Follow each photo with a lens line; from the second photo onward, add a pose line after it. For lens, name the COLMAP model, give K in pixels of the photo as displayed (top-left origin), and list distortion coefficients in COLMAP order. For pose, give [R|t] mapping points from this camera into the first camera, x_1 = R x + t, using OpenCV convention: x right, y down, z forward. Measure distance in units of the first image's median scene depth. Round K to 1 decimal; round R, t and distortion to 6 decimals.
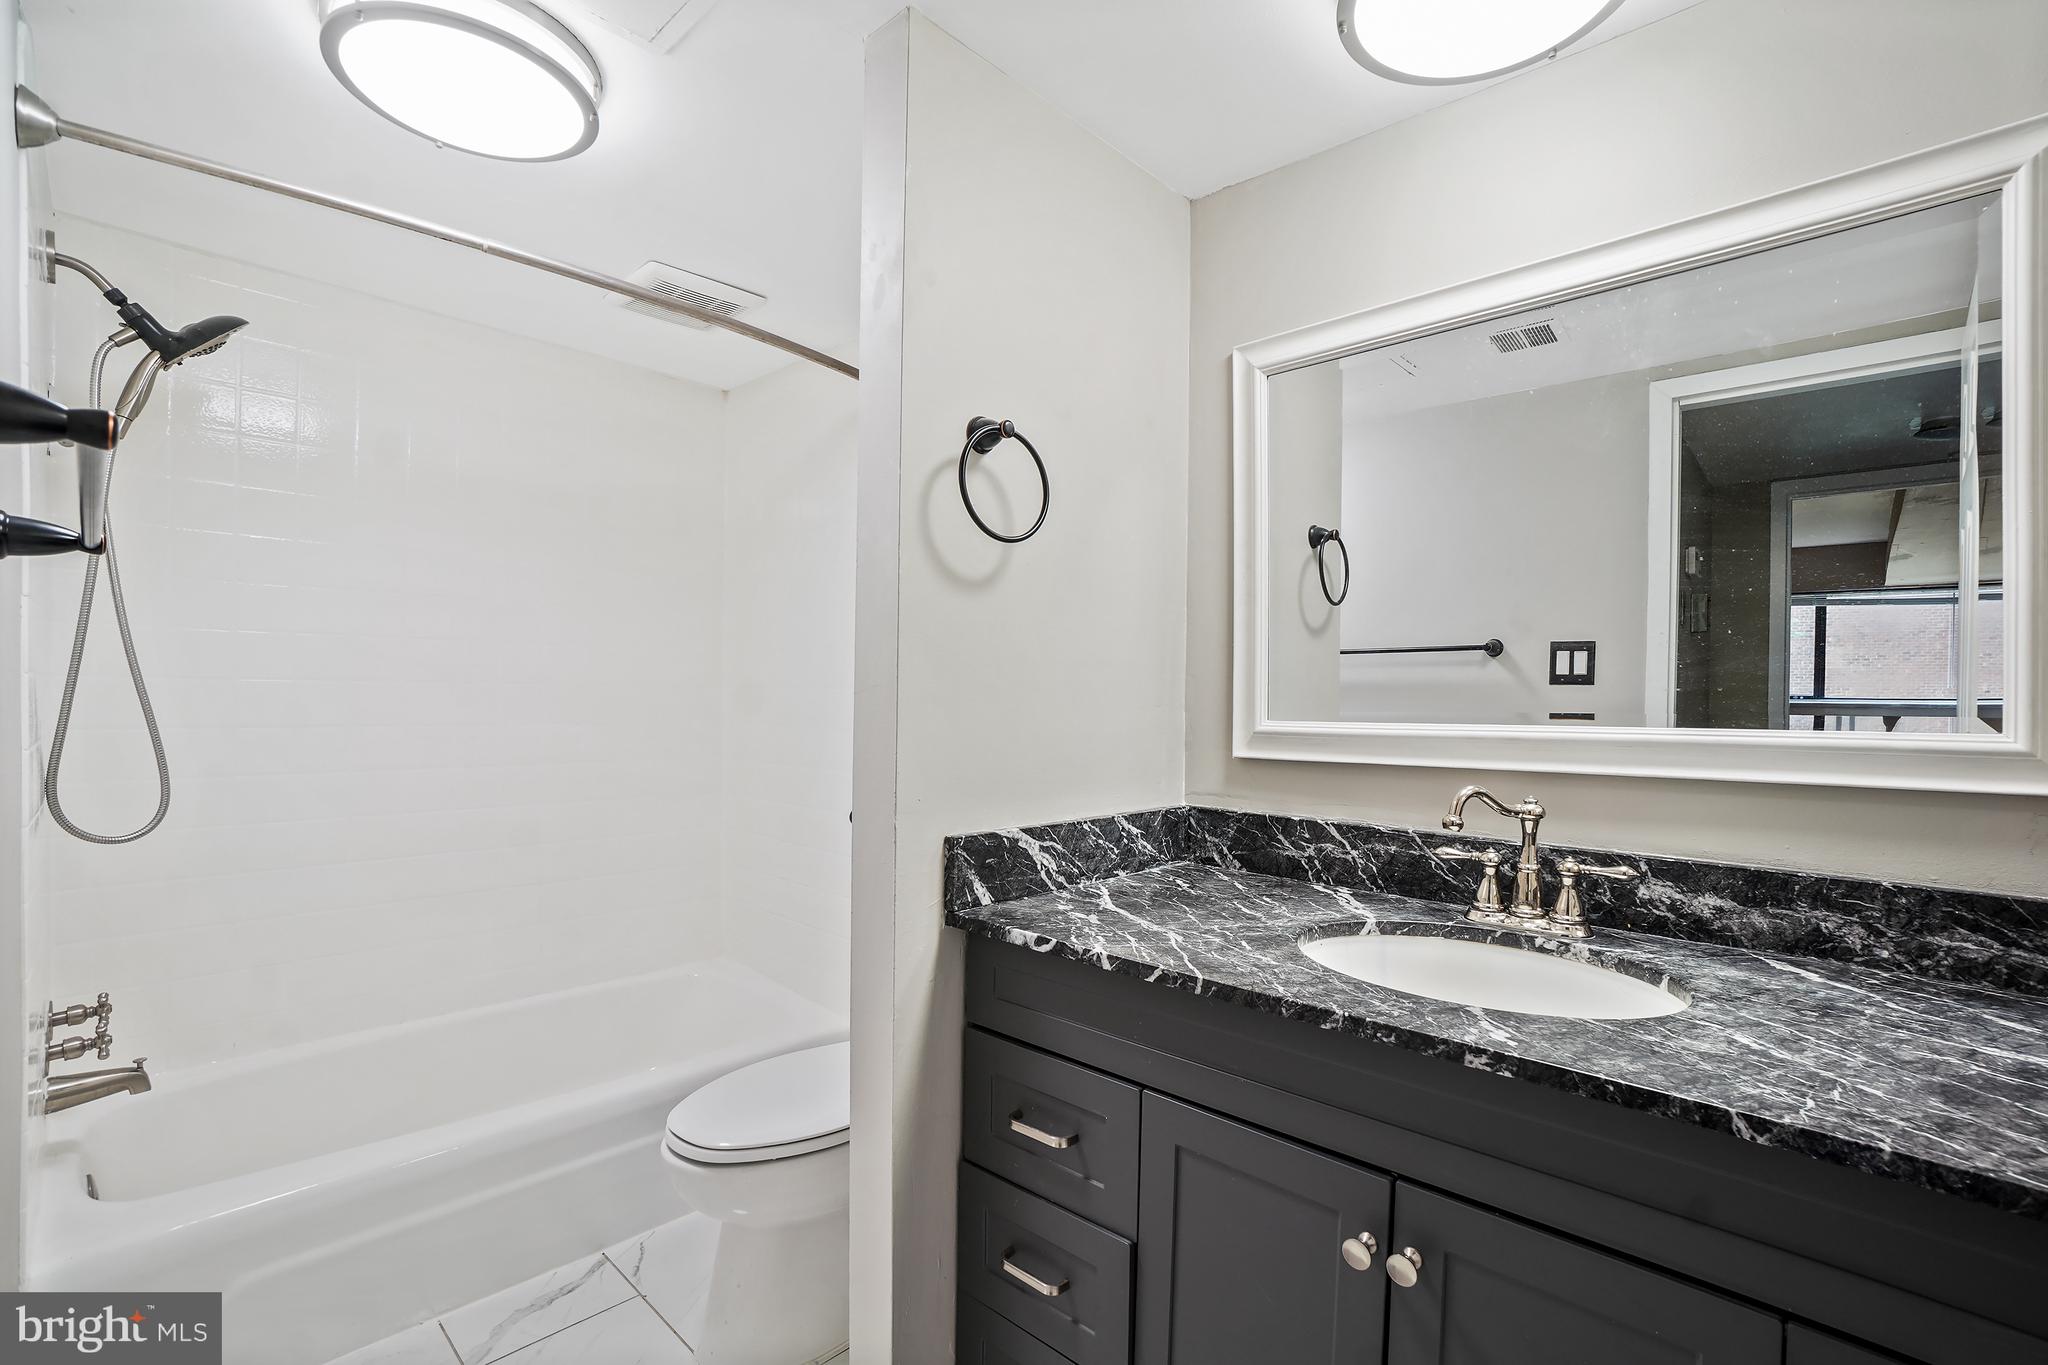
lens RADIAL K [[912.4, 0, 1032.6], [0, 912.4, 698.2], [0, 0, 1]] dist [-0.060427, 0.021022]
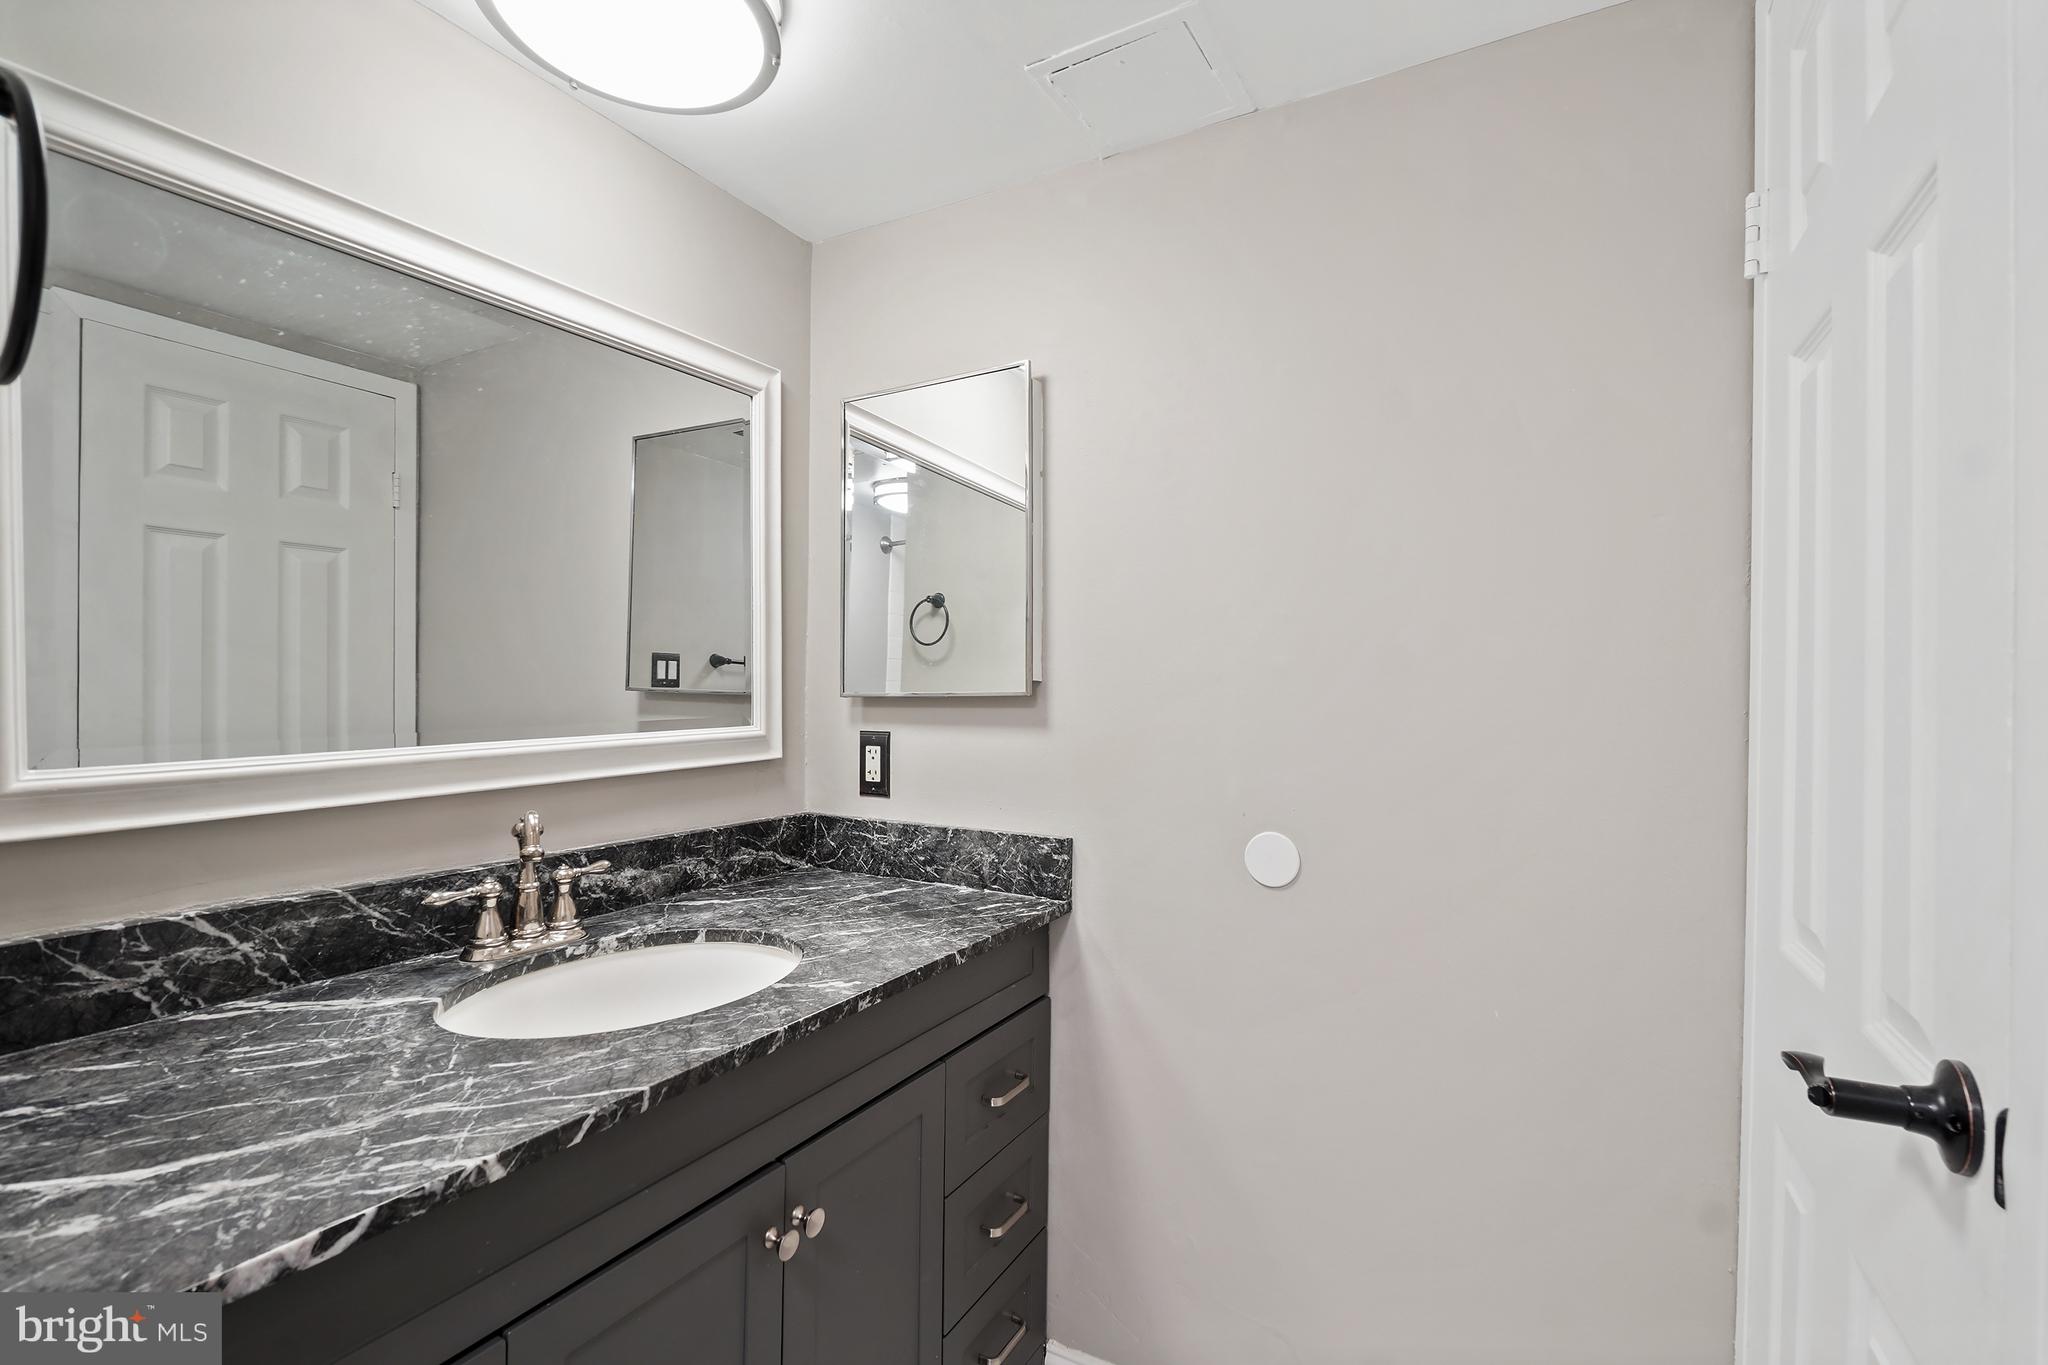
lens RADIAL K [[929.7, 0, 1019.1], [0, 929.7, 675.1], [0, 0, 1]] dist [-0.043480, 0.016208]
pose [[-0.238959, -0.009515, 0.970983, -0.577579], [-0.003614, 0.999954, 0.008910, -0.057471], [-0.971023, -0.001380, -0.238982, 0.740451]]
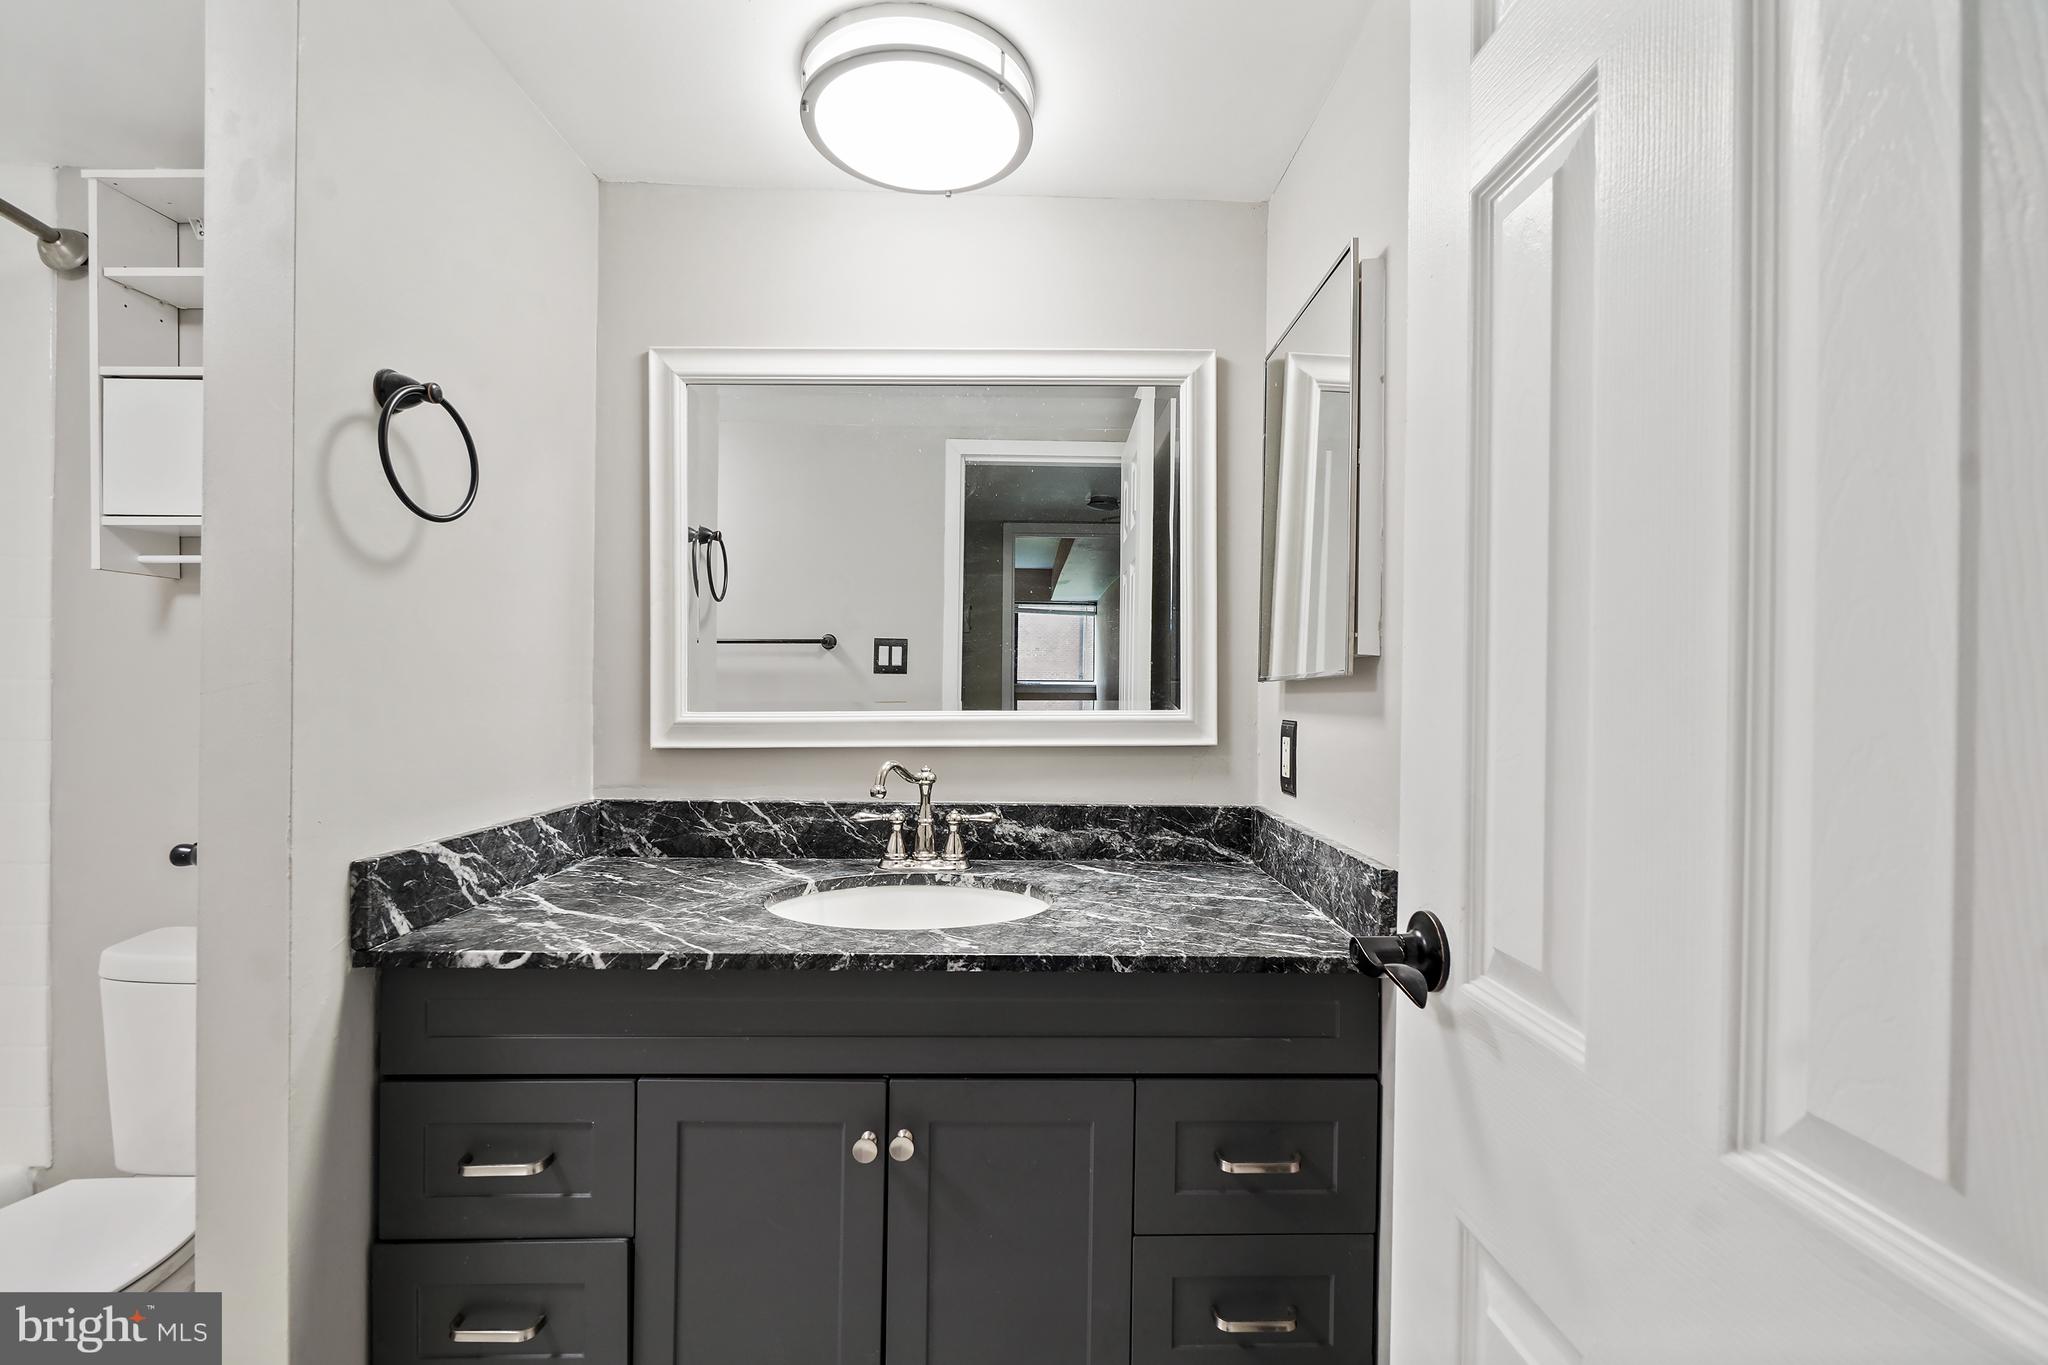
lens RADIAL K [[888.6, 0, 1024.0], [0, 888.6, 682.5], [0, 0, 1]] dist [-0.004291, 0.000128]
pose [[0.724038, -0.006589, 0.689728, -0.233730], [0.004463, 0.999978, 0.004868, -0.017559], [-0.689745, -0.000446, 0.724052, -0.026714]]
